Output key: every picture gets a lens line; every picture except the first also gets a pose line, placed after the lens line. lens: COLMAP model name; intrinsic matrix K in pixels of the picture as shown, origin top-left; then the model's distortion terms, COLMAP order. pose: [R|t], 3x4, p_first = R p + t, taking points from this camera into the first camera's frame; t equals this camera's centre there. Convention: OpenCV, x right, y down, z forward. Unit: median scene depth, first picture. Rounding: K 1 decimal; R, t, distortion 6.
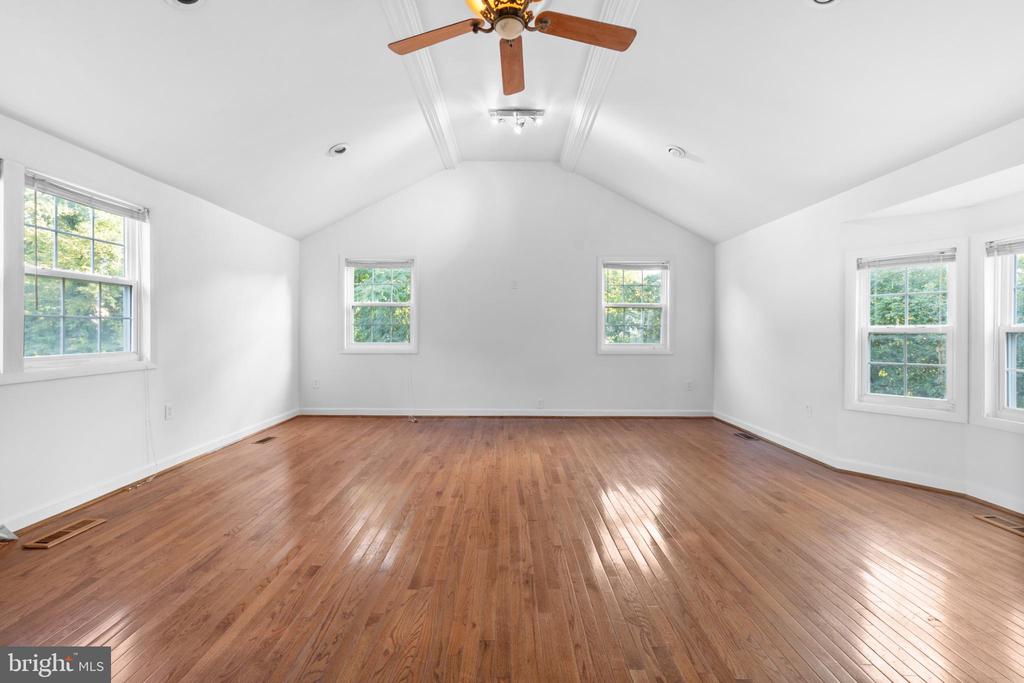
lens RADIAL K [[440.2, 0, 509.2], [0, 440.2, 335.0], [0, 0, 1]] dist [-0.005214, 0.000338]
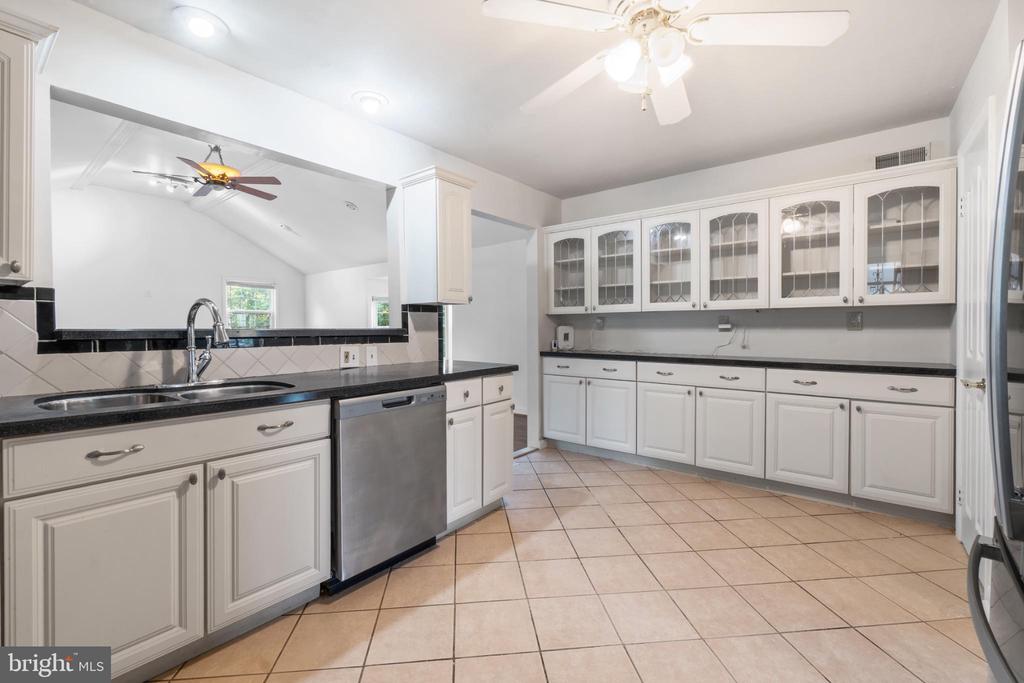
lens RADIAL K [[440.2, 0, 509.7], [0, 440.2, 334.1], [0, 0, 1]] dist [-0.005214, 0.000338]
pose [[0.623517, -0.014049, 0.781683, -0.570591], [0.015791, 0.999861, 0.005375, 0.018599], [-0.781650, 0.008992, 0.623652, -1.027159]]
